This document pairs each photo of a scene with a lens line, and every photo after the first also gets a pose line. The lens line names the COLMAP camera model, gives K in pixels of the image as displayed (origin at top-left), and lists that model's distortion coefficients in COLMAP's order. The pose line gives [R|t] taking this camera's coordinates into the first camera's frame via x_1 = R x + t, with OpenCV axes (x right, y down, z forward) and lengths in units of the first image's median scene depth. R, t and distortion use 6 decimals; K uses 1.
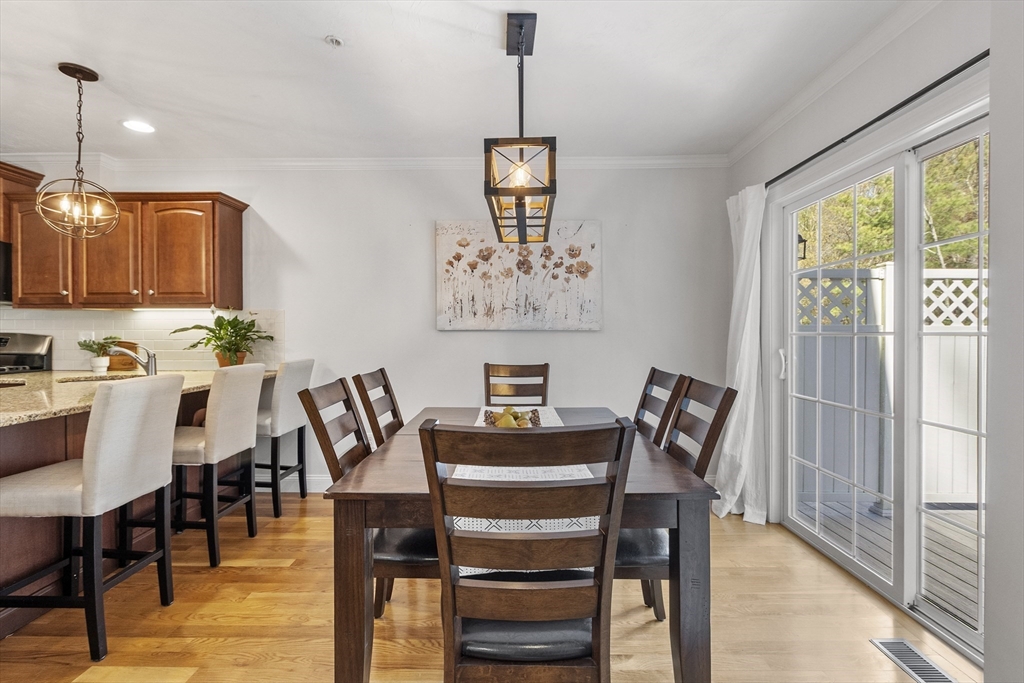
lens RADIAL K [[480.0, 0, 493.7], [0, 480.0, 334.0], [0, 0, 1]] dist [0.000464, -0.001029]
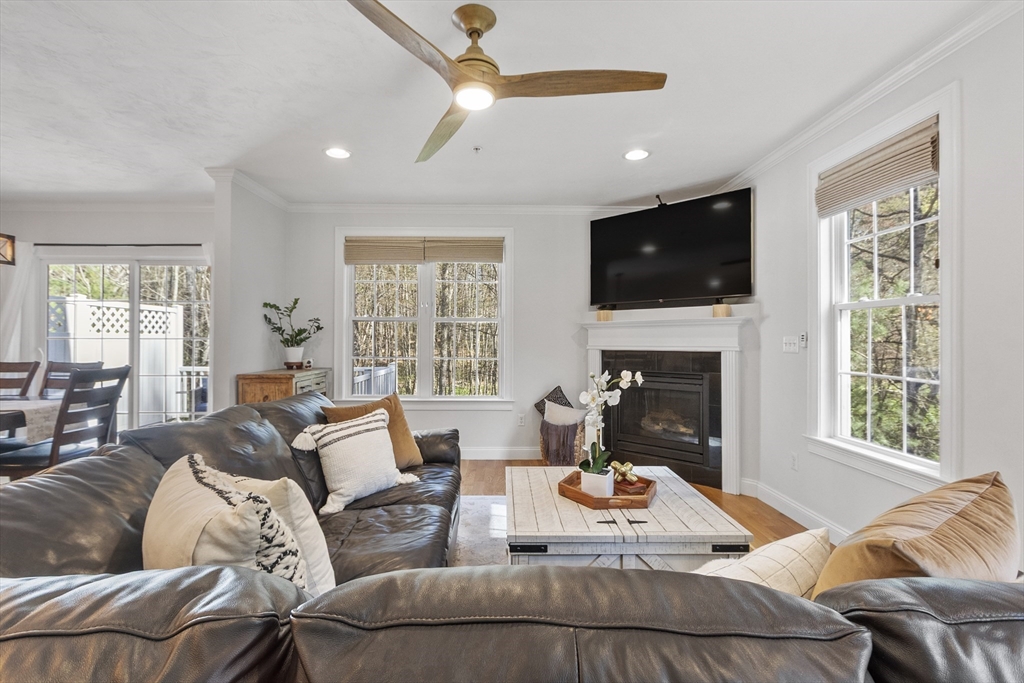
lens RADIAL K [[459.9, 0, 510.8], [0, 459.9, 331.5], [0, 0, 1]] dist [0.001801, -0.001038]
pose [[-0.042155, 0.011610, 0.999044, -0.825904], [0.001989, 0.999931, -0.011537, -0.000798], [-0.999109, 0.001501, -0.042175, -0.418945]]
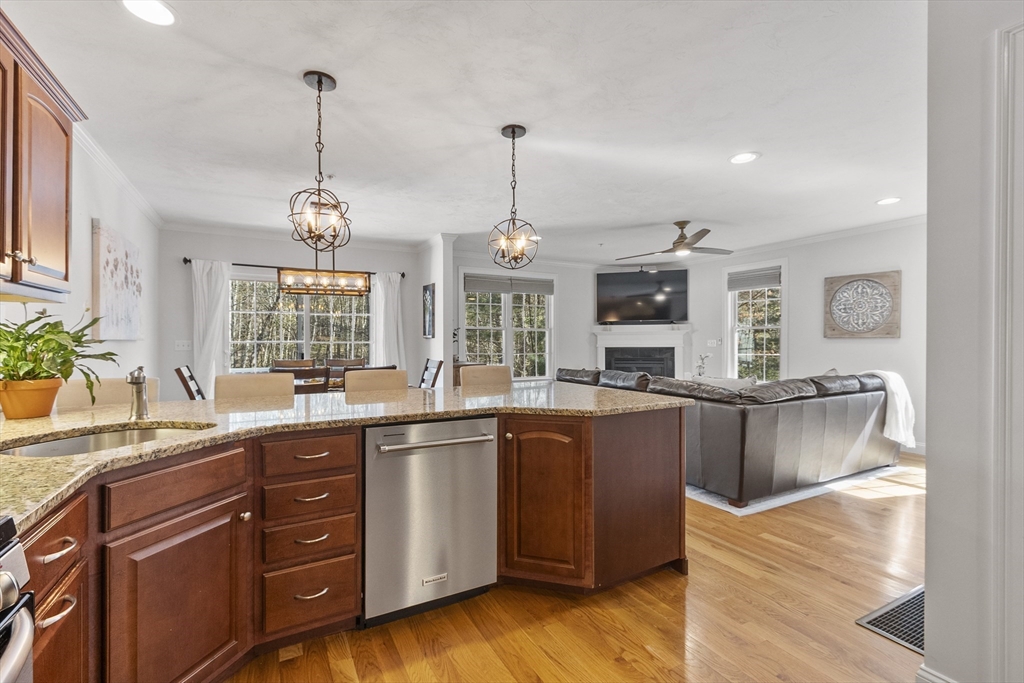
lens RADIAL K [[459.9, 0, 502.7], [0, 459.9, 341.1], [0, 0, 1]] dist [0.001801, -0.001038]
pose [[-0.495316, -0.002853, 0.868708, -1.265180], [0.003533, 0.999980, 0.005298, -0.007794], [-0.868705, 0.005694, -0.495296, 0.799144]]
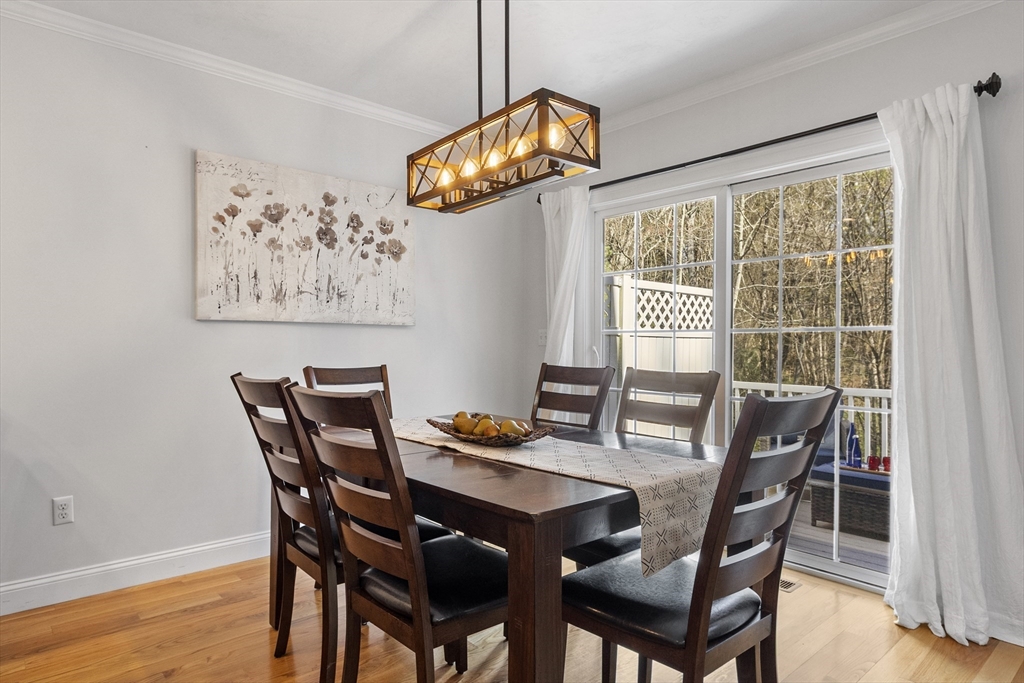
lens RADIAL K [[613.8, 0, 511.5], [0, 613.8, 345.8], [0, 0, 1]] dist [0.009543, 0.001006]
pose [[0.735742, 0.000882, 0.677262, -0.371459], [-0.004565, 0.999983, 0.003656, 0.022610], [-0.677247, -0.005782, 0.735733, 0.106557]]
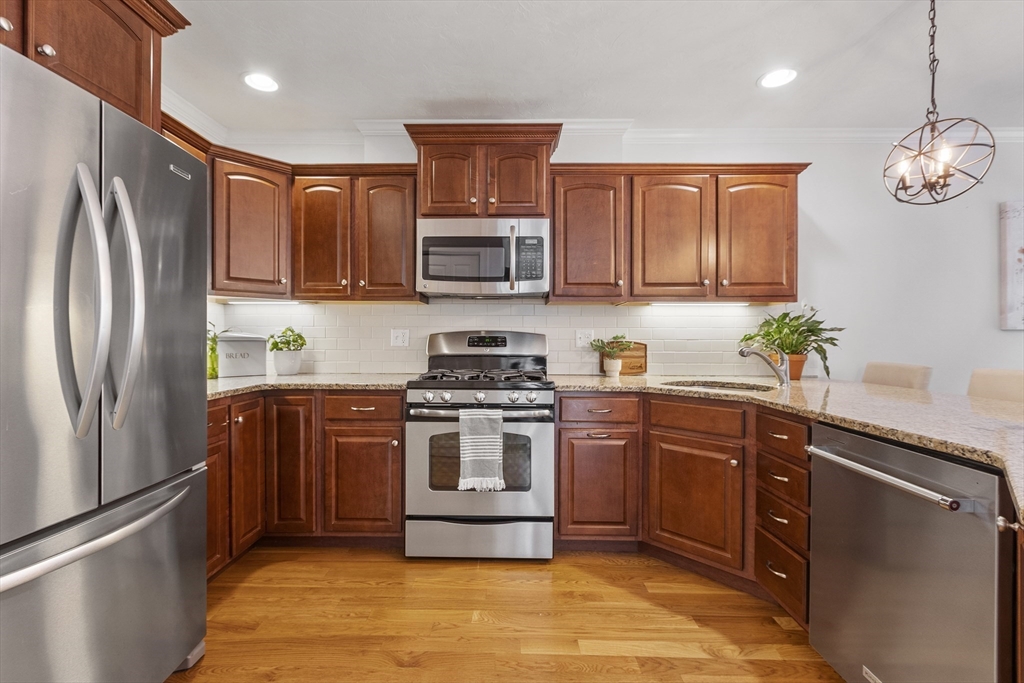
lens RADIAL K [[459.9, 0, 511.6], [0, 459.9, 338.8], [0, 0, 1]] dist [0.001801, -0.001038]
pose [[0.999993, 0.003686, 0.001084, -1.011382], [-0.003682, 0.999988, -0.003252, 0.014717], [-0.001095, 0.003248, 0.999994, 0.182451]]
